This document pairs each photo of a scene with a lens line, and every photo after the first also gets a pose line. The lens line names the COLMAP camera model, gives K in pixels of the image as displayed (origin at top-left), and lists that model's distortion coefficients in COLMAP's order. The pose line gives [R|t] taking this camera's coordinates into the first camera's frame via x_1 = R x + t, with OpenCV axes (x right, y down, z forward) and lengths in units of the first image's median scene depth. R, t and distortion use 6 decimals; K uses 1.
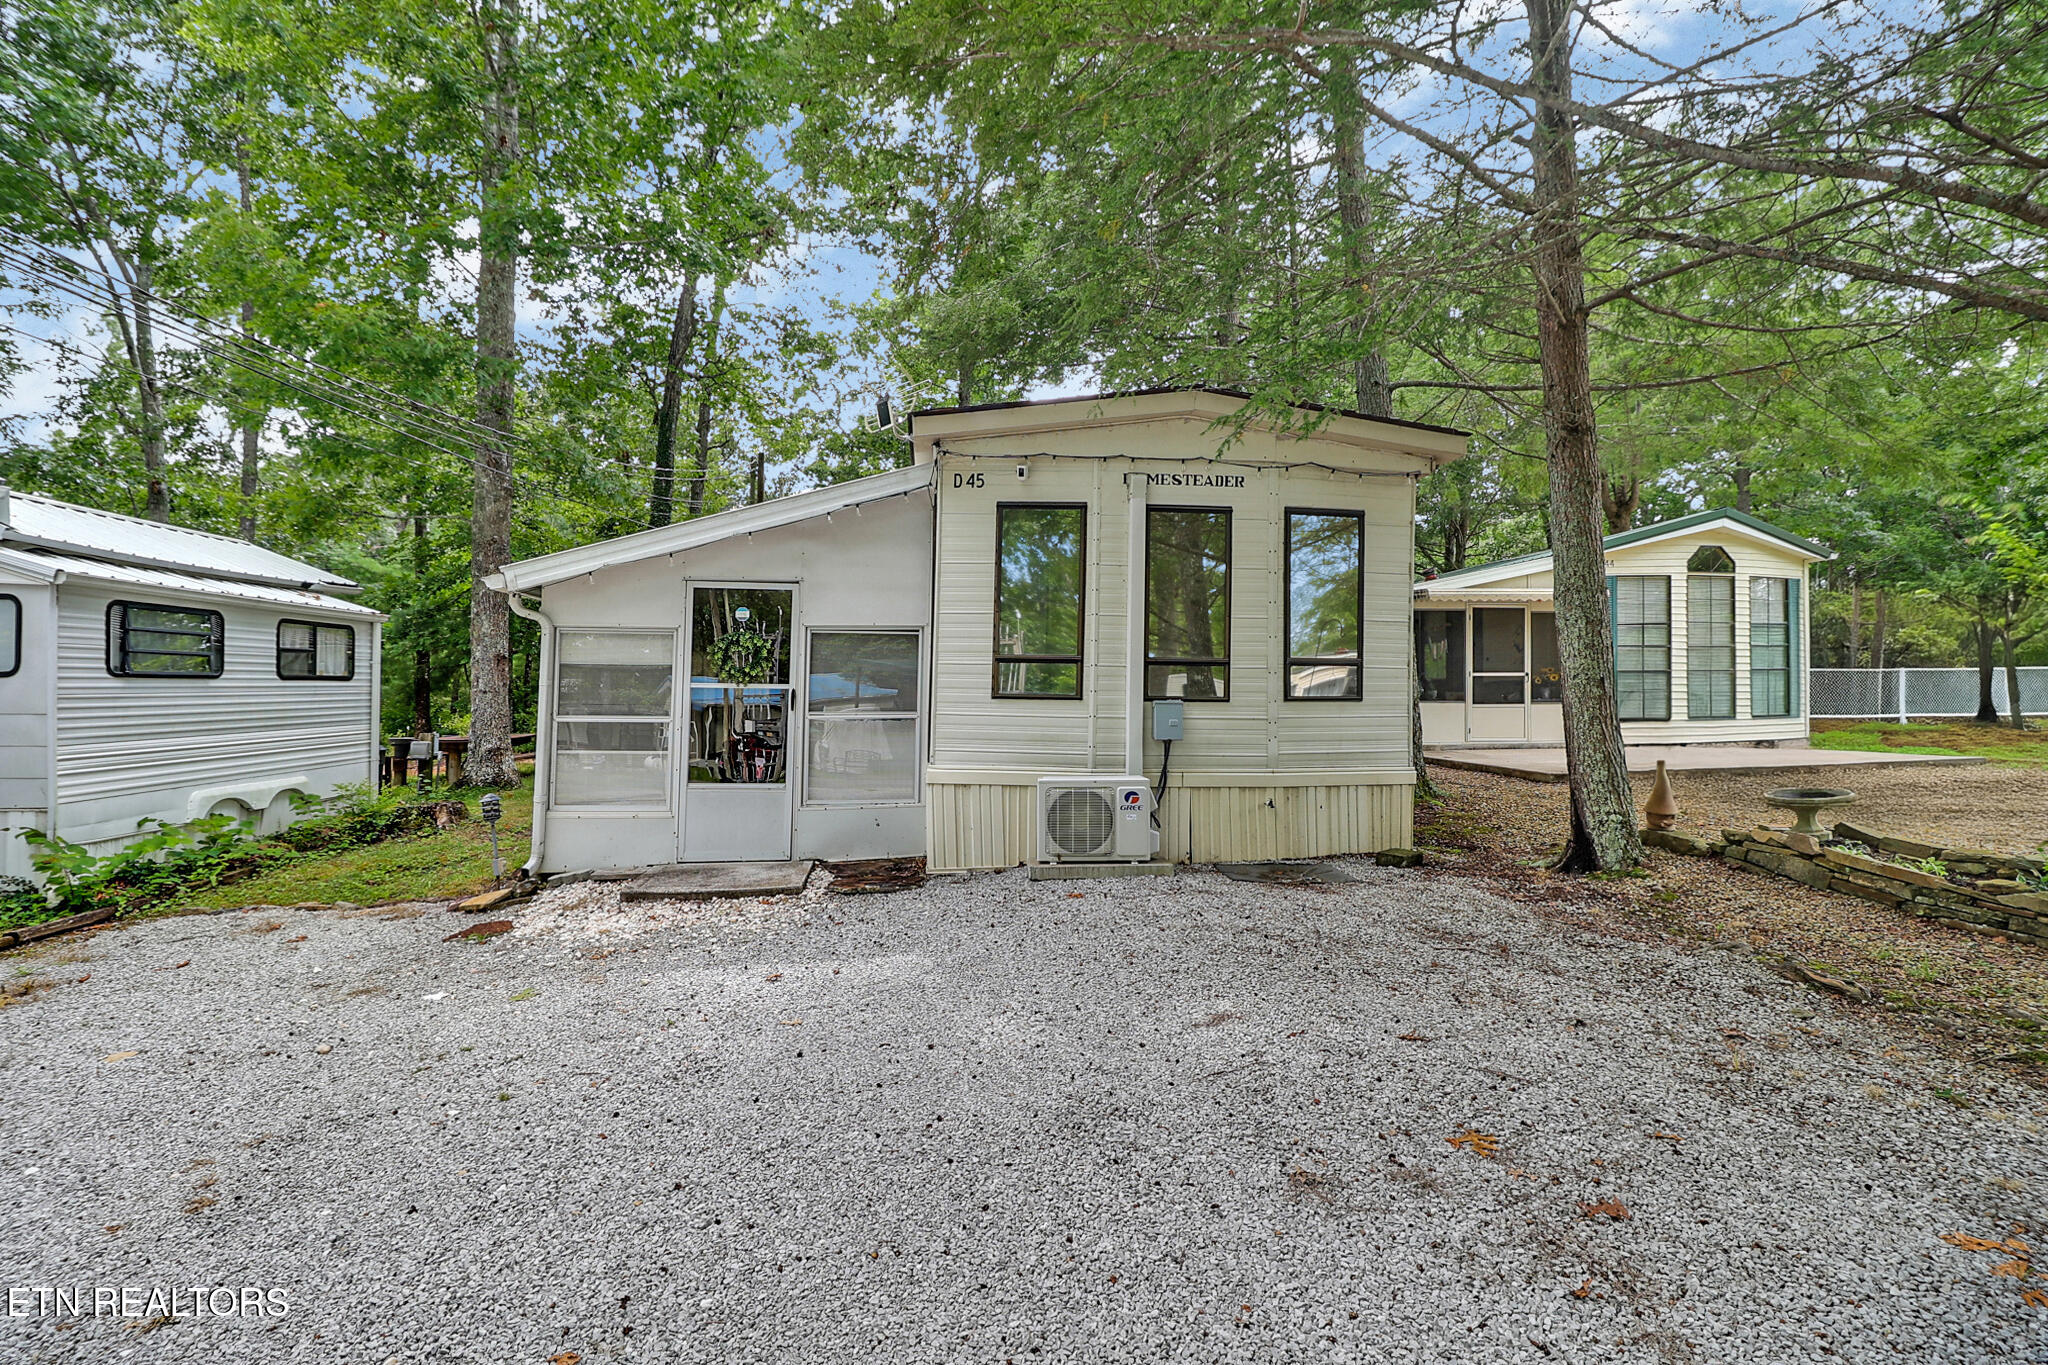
lens RADIAL K [[950.6, 0, 1028.2], [0, 950.6, 689.4], [0, 0, 1]] dist [0.003324, -0.006134]
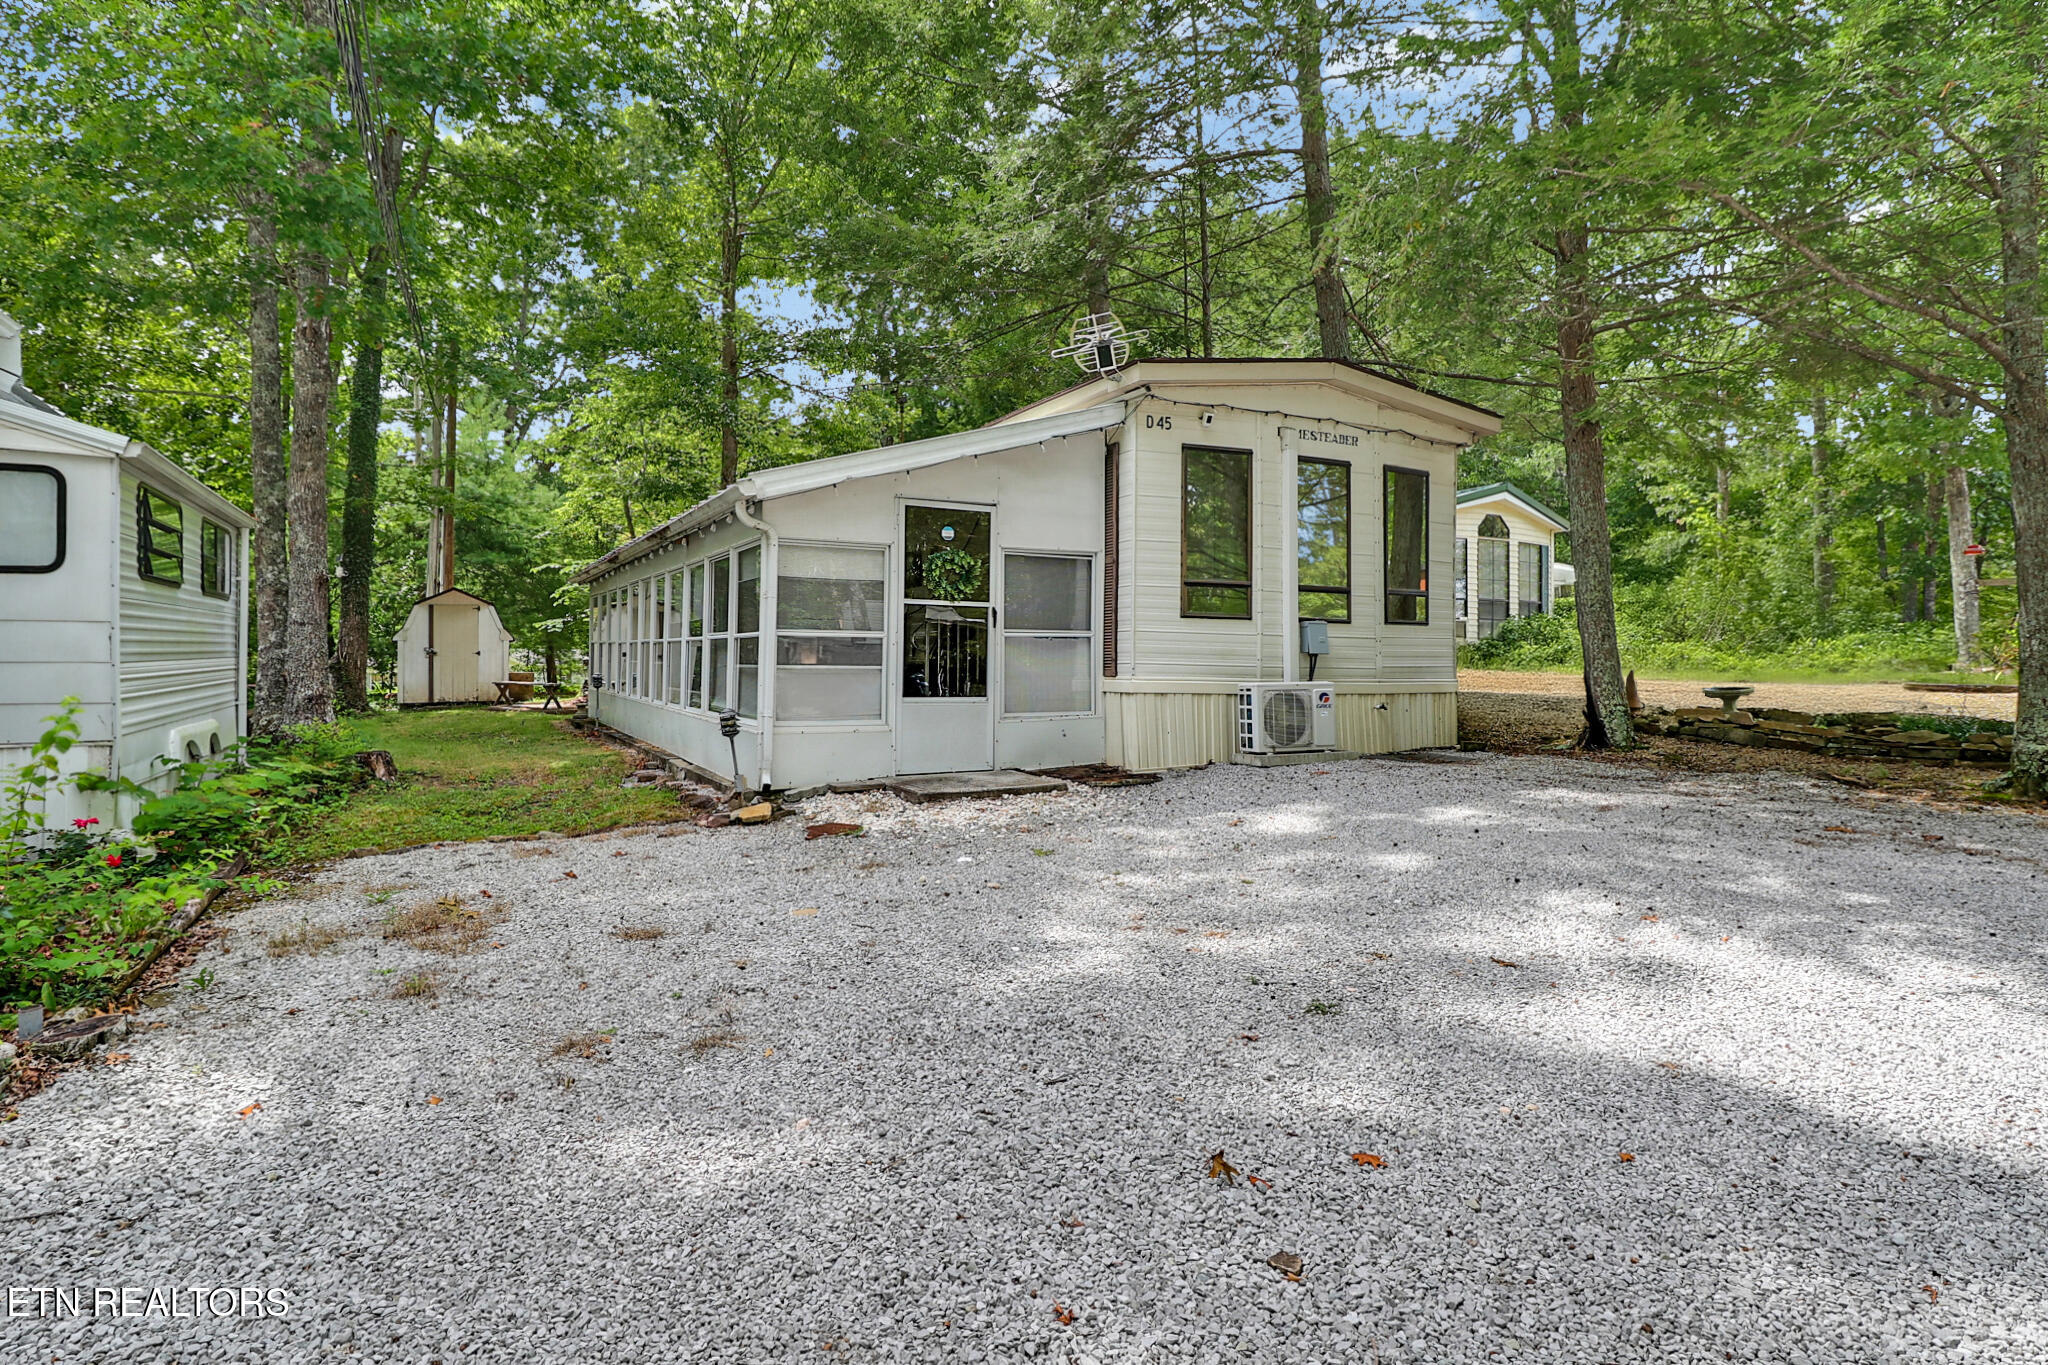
lens RADIAL K [[1102.0, 0, 1019.5], [0, 1102.0, 661.1], [0, 0, 1]] dist [0.005665, 0.000373]
pose [[0.932270, 0.000458, 0.361762, -0.679012], [-0.002736, 0.999980, 0.005785, 0.053454], [-0.361752, -0.006383, 0.932253, -0.150393]]
